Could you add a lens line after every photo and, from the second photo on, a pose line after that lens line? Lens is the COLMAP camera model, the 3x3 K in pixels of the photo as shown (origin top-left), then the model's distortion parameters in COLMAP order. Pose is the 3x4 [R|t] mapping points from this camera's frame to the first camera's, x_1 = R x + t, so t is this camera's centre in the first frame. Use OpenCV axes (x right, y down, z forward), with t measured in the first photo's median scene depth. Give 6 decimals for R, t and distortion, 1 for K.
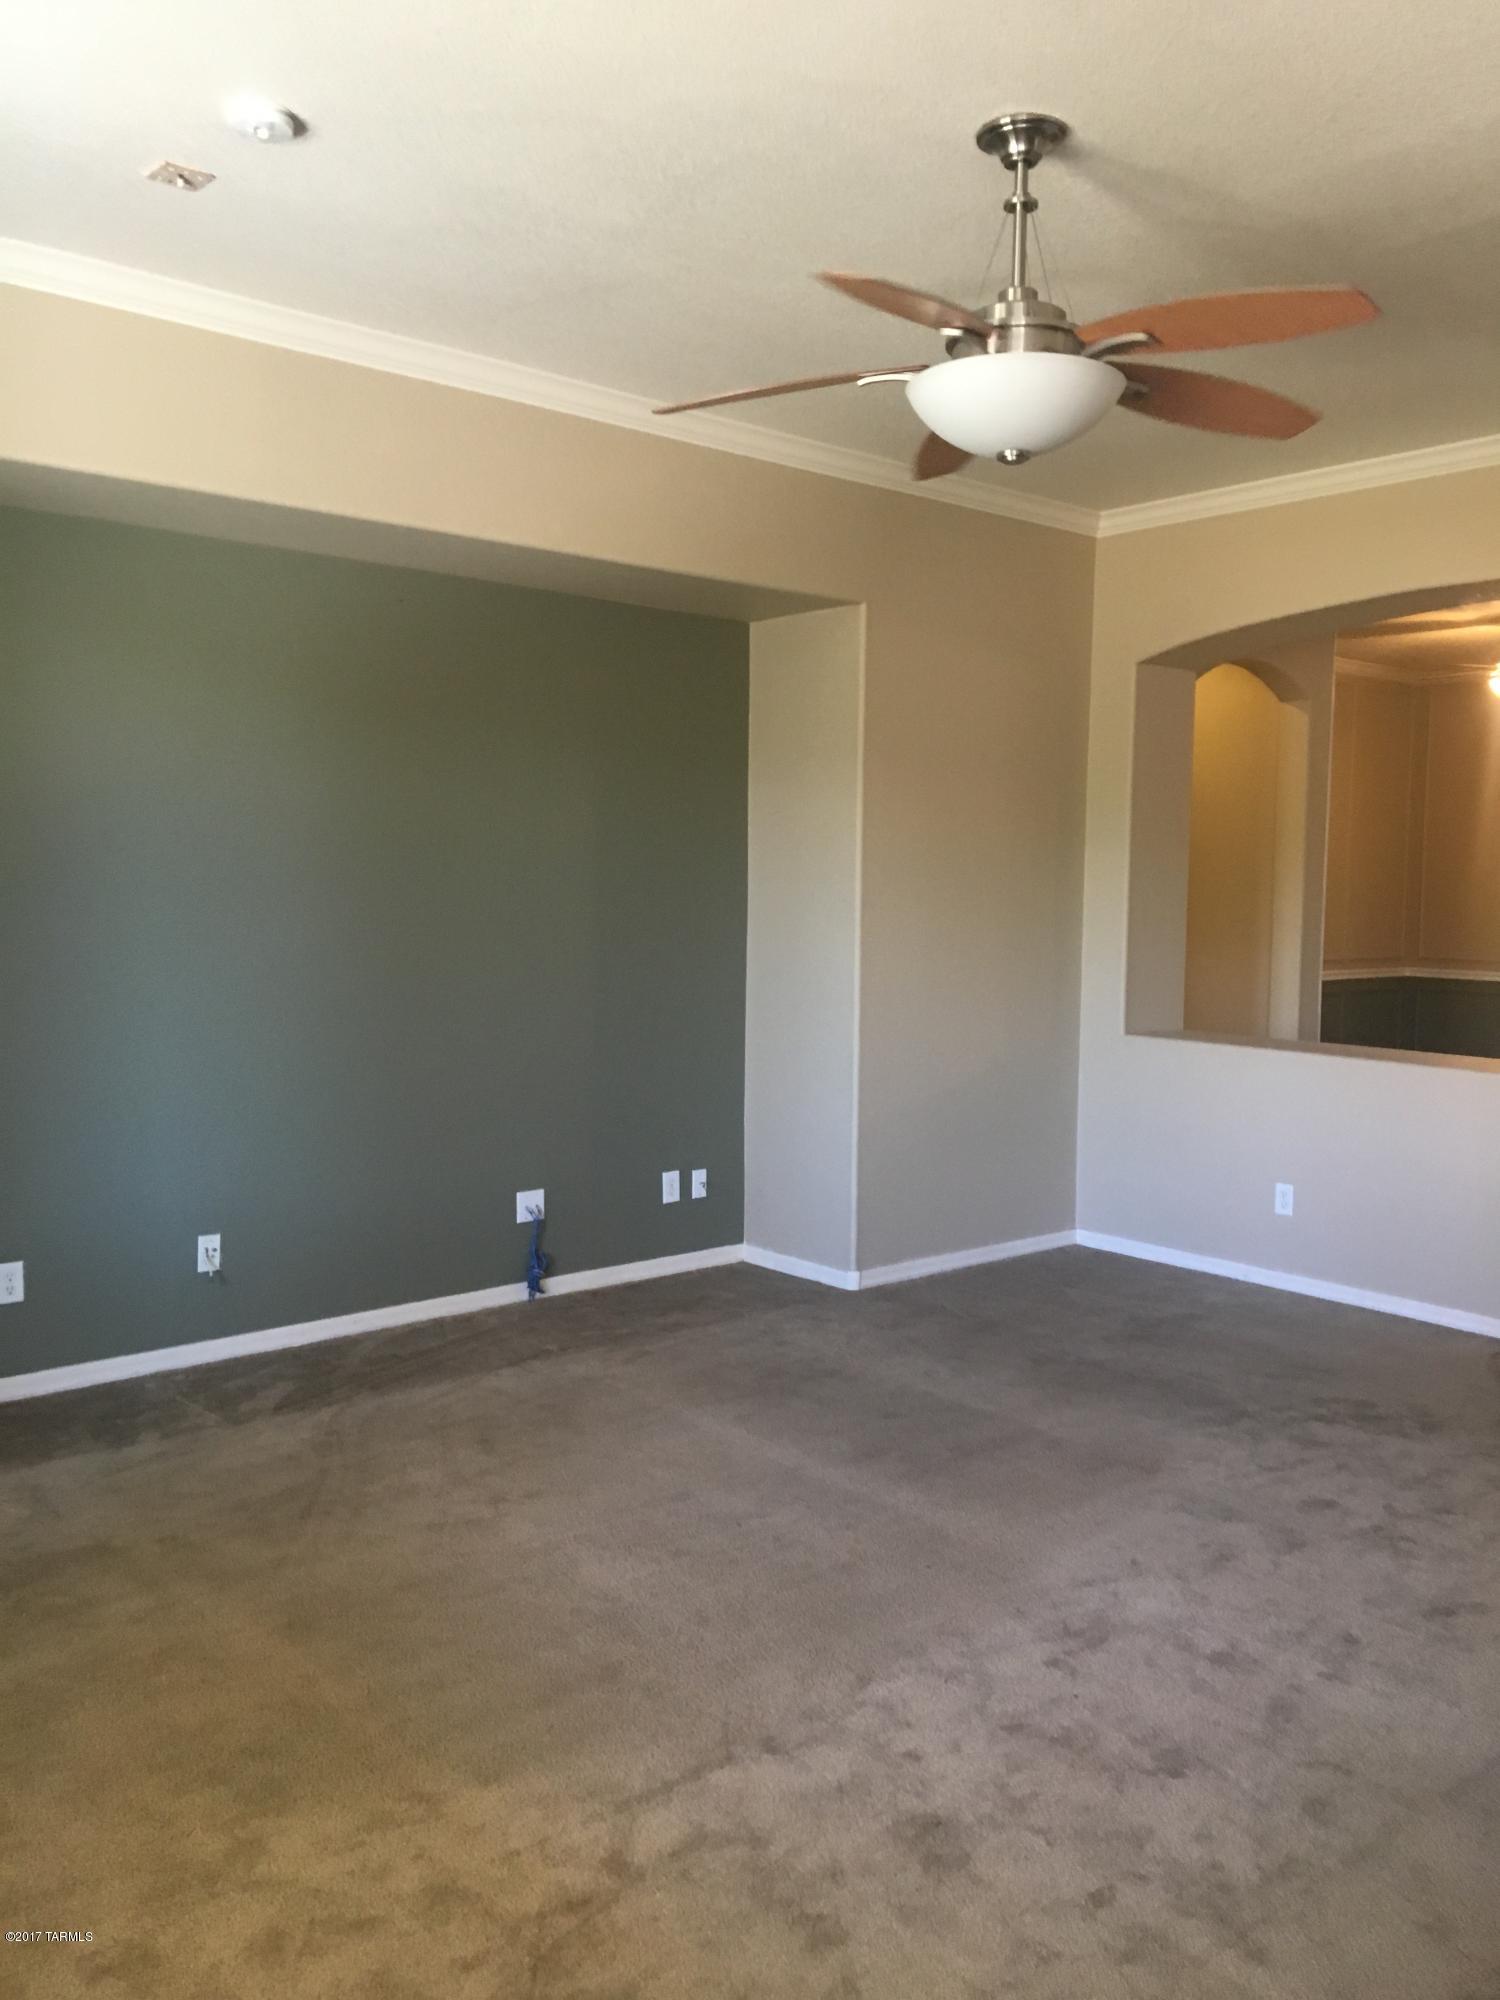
lens RADIAL K [[1681.4, 0, 755.9], [0, 1681.4, 998.3], [0, 0, 1]] dist [0.040655, -0.030898]
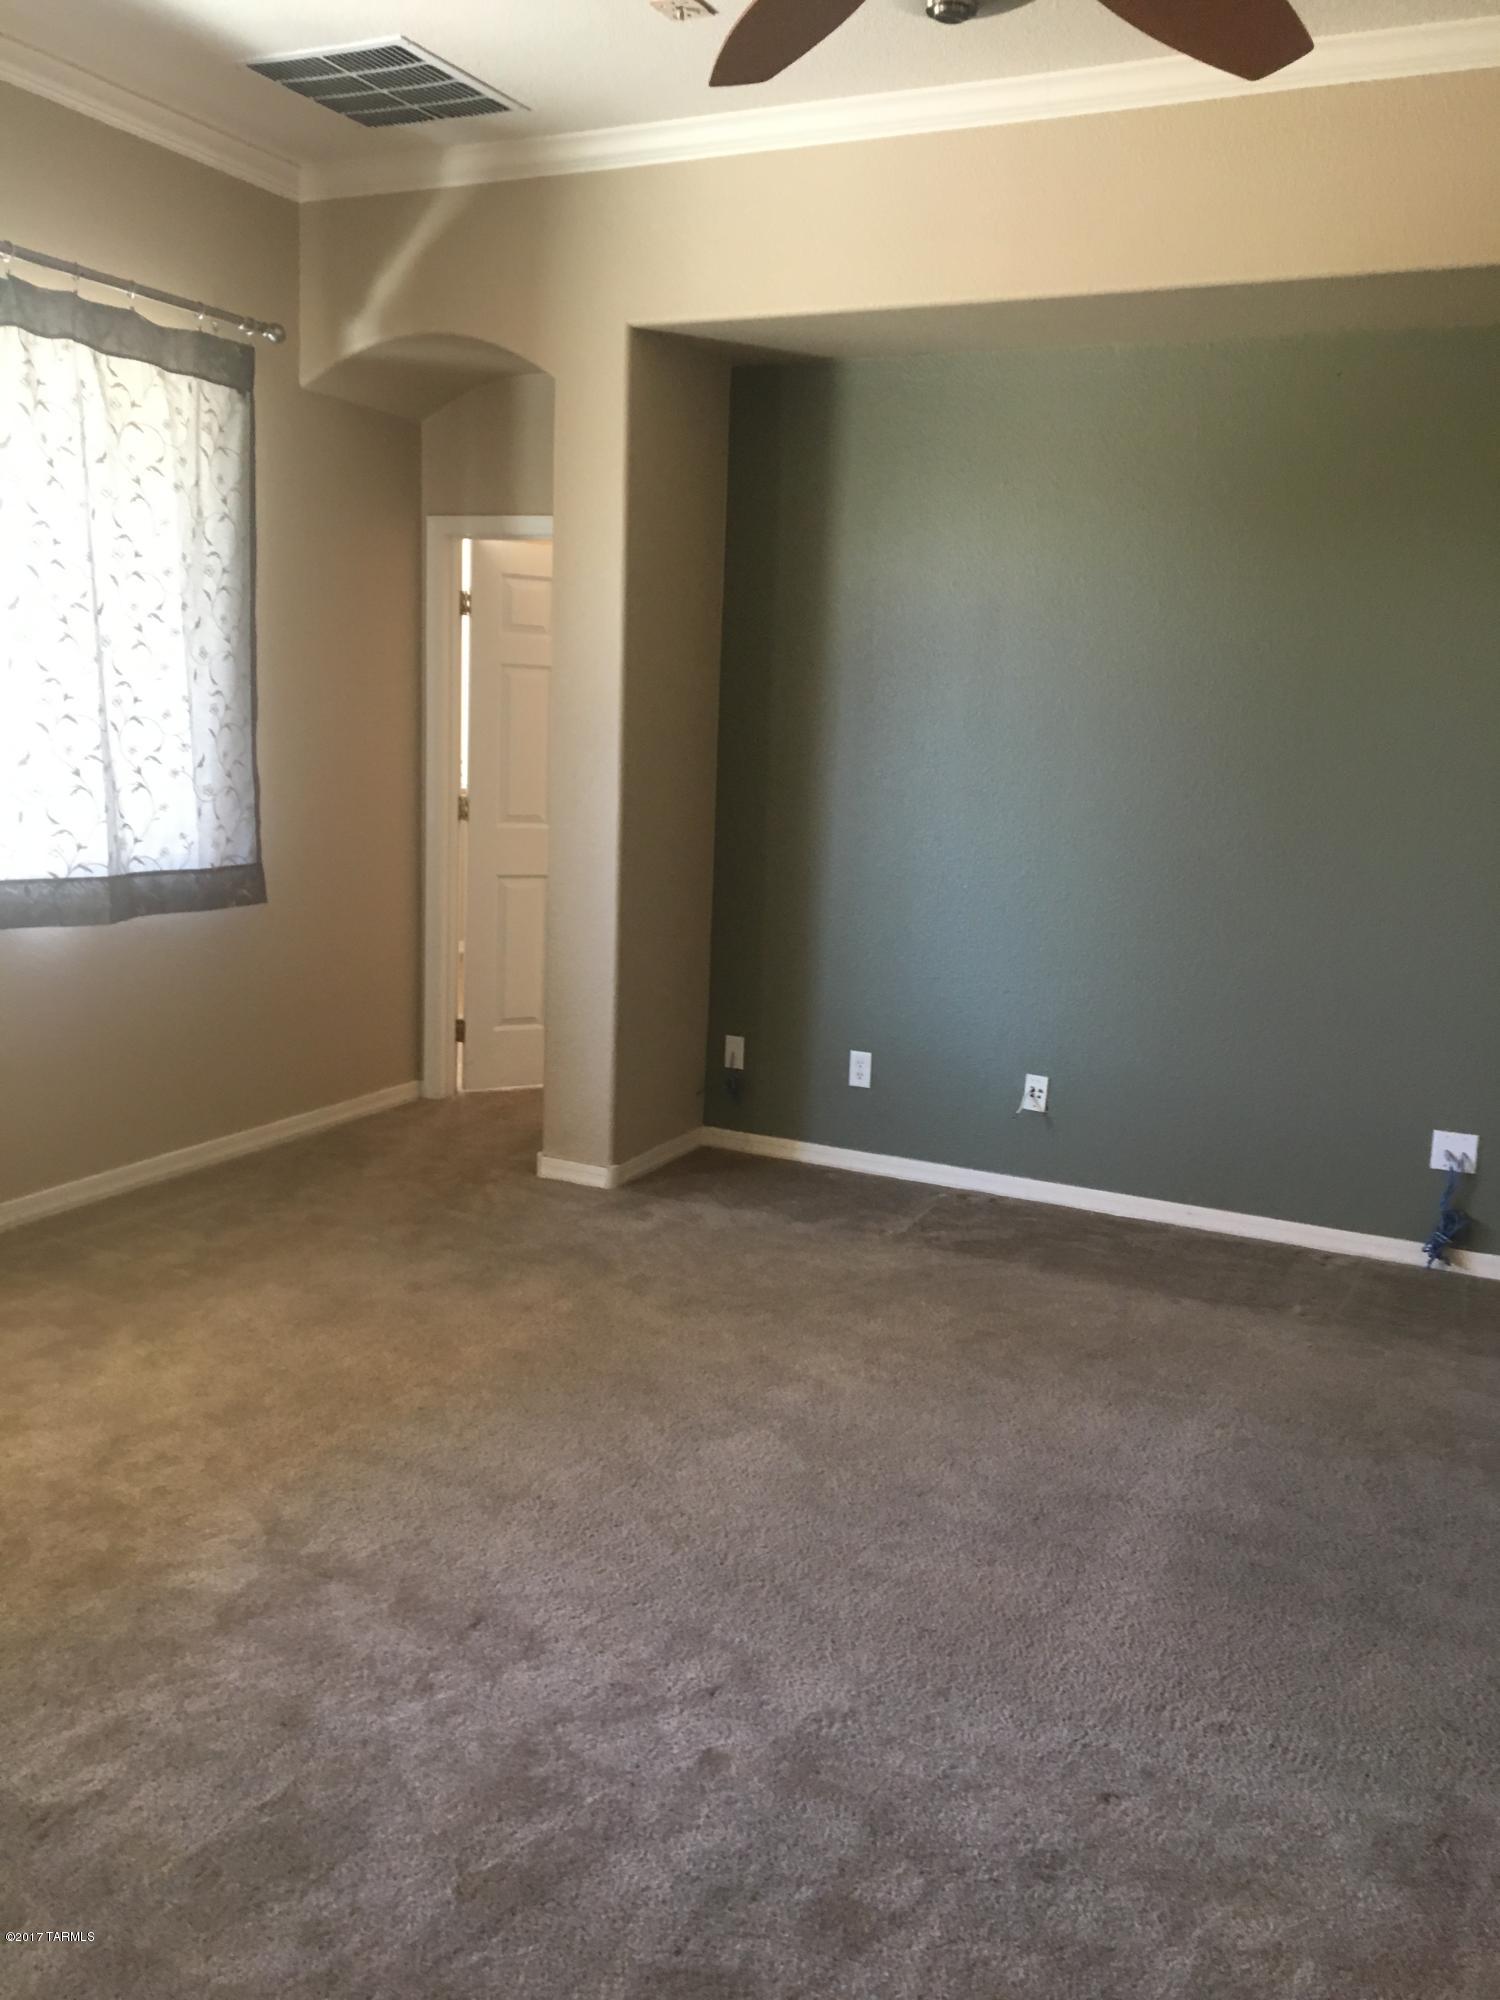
lens RADIAL K [[1681.4, 0, 756.1], [0, 1681.4, 1001.0], [0, 0, 1]] dist [0.040655, -0.030898]
pose [[0.398905, 0.168711, -0.901339, 0.523742], [-0.108260, 0.984720, 0.136406, -0.020980], [0.910579, 0.043166, 0.411074, 0.464067]]
